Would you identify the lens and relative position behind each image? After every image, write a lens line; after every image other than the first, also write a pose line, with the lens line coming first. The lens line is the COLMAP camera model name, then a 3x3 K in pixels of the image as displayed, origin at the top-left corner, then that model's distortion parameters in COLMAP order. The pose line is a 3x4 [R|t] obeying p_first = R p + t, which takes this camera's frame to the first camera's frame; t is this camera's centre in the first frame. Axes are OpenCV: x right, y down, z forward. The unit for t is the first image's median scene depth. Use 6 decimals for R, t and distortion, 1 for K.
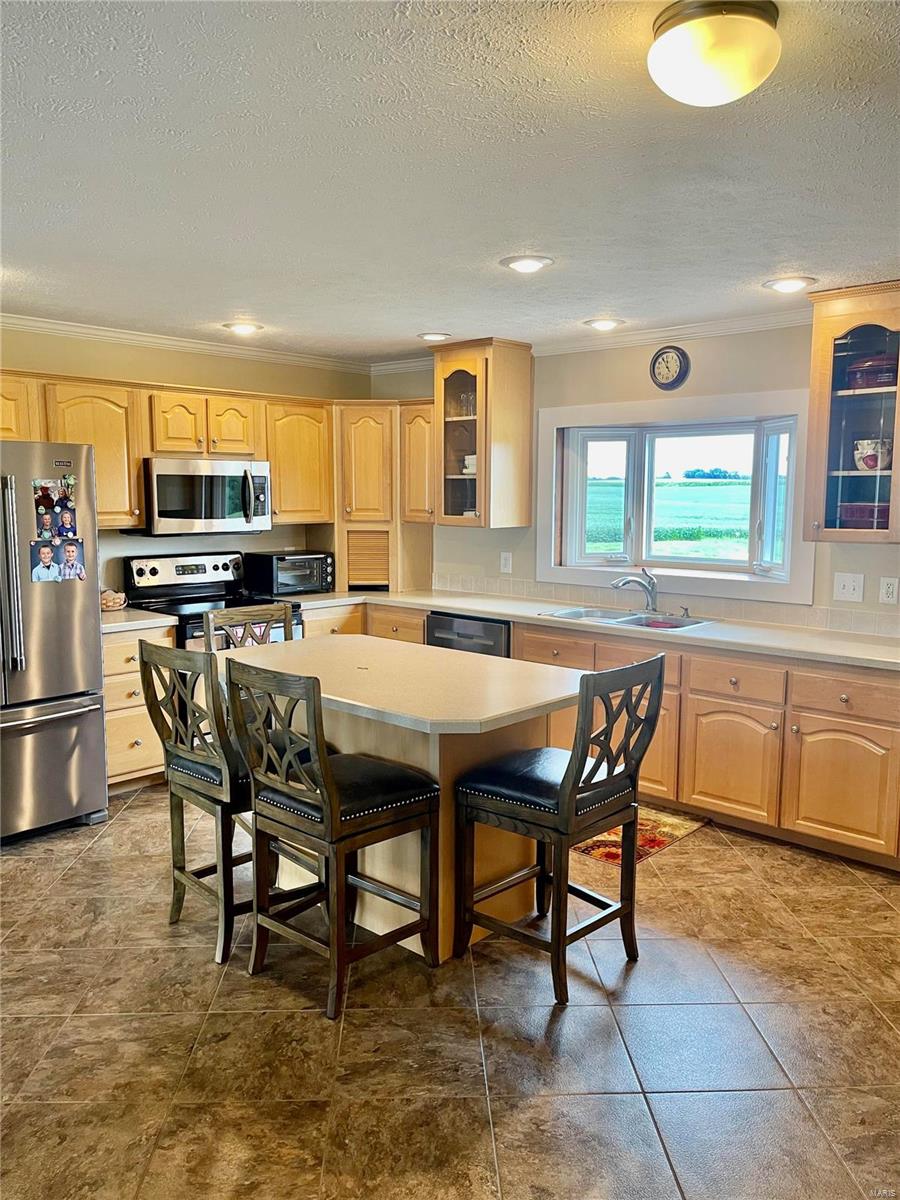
lens RADIAL K [[920.4, 0, 450.9], [0, 920.4, 599.9], [0, 0, 1]] dist [0.041152, -0.041263]
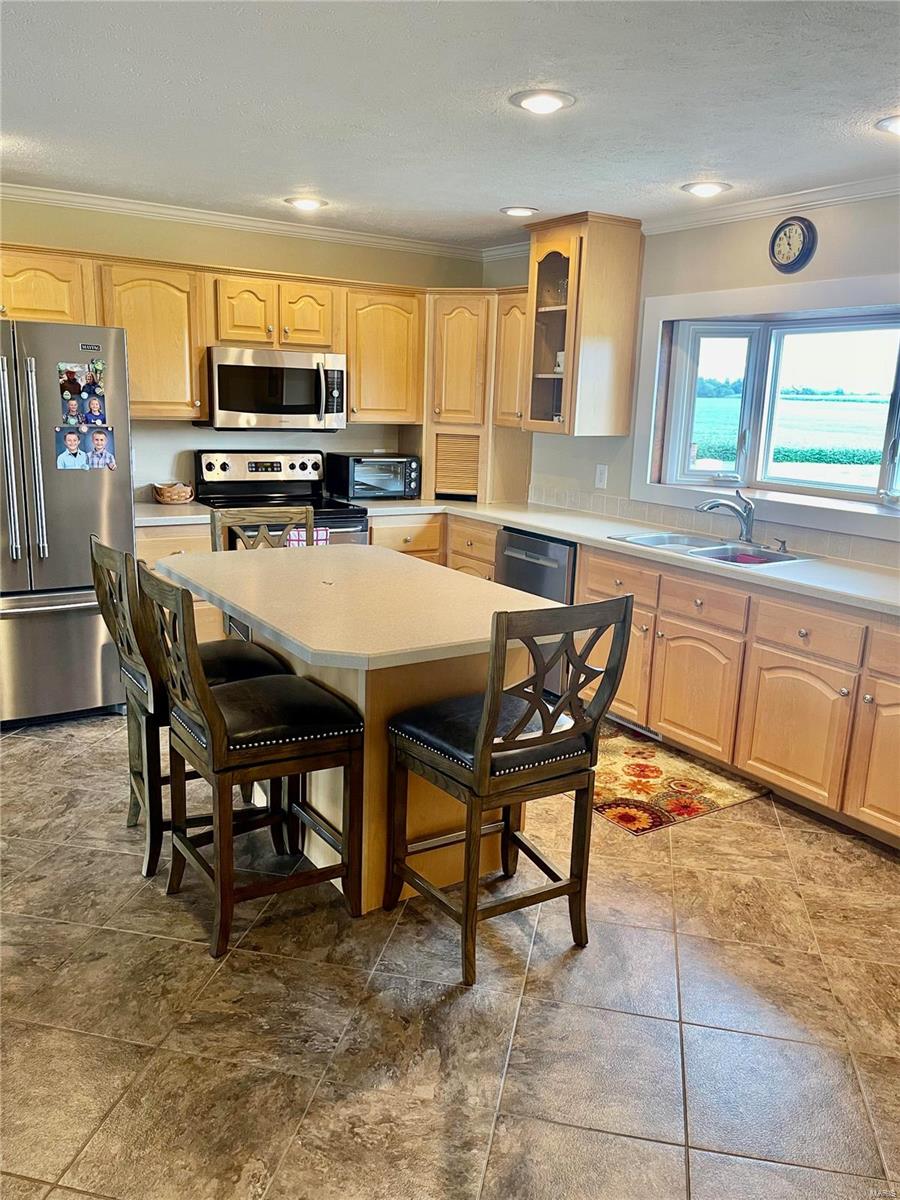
lens RADIAL K [[920.4, 0, 450.5], [0, 920.4, 601.2], [0, 0, 1]] dist [0.041152, -0.041263]
pose [[0.968938, 0.082951, -0.232979, 0.192341], [-0.059954, 0.992756, 0.104120, -0.007139], [0.239928, -0.086918, 0.966892, 0.130024]]
